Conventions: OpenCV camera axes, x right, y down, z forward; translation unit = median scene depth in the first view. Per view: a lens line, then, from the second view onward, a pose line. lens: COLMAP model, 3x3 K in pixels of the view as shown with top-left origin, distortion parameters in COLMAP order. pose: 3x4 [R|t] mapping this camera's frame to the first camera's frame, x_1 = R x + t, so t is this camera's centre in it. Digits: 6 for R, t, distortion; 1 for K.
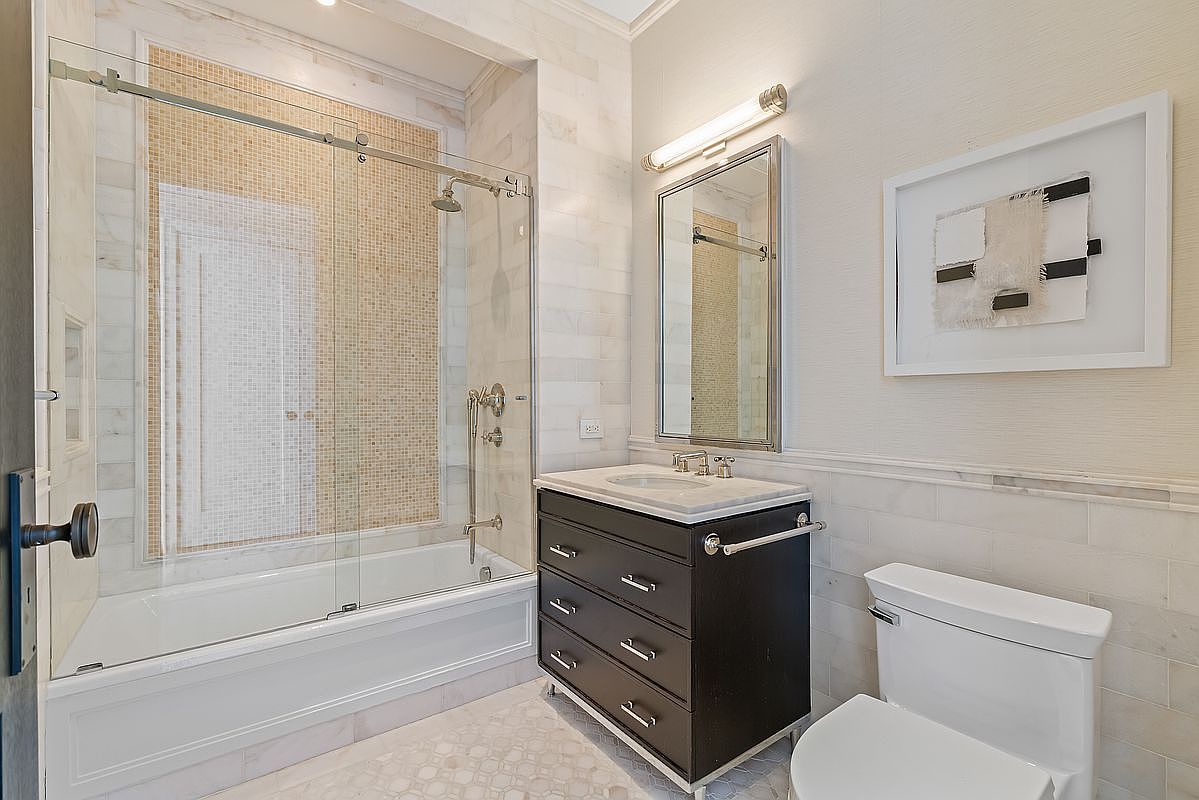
lens RADIAL K [[539.2, 0, 594.9], [0, 539.2, 400.9], [0, 0, 1]] dist [-0.015972, 0.005483]
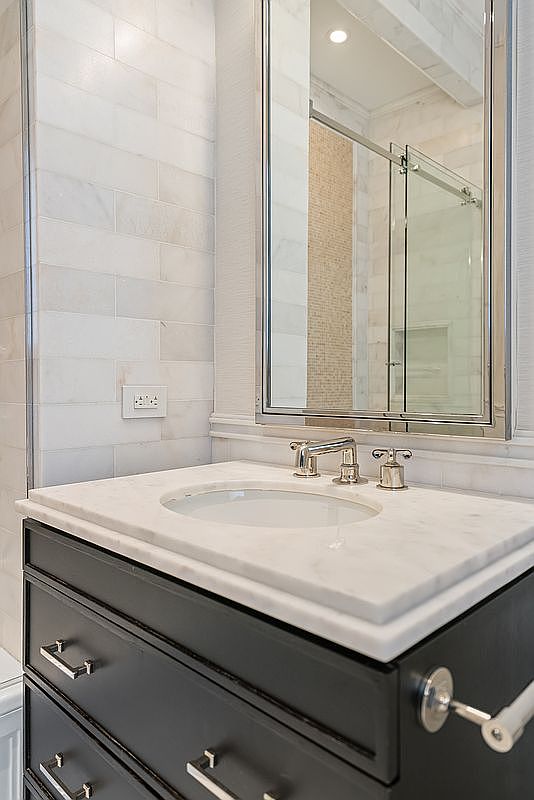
lens RADIAL K [[546.3, 0, 267.5], [0, 546.3, 394.8], [0, 0, 1]] dist [0.007906, 0.001312]
pose [[0.986997, -0.002431, 0.160722, 0.030093], [0.000099, 0.999895, 0.014514, 0.036819], [-0.160741, -0.014309, 0.986893, 0.419791]]
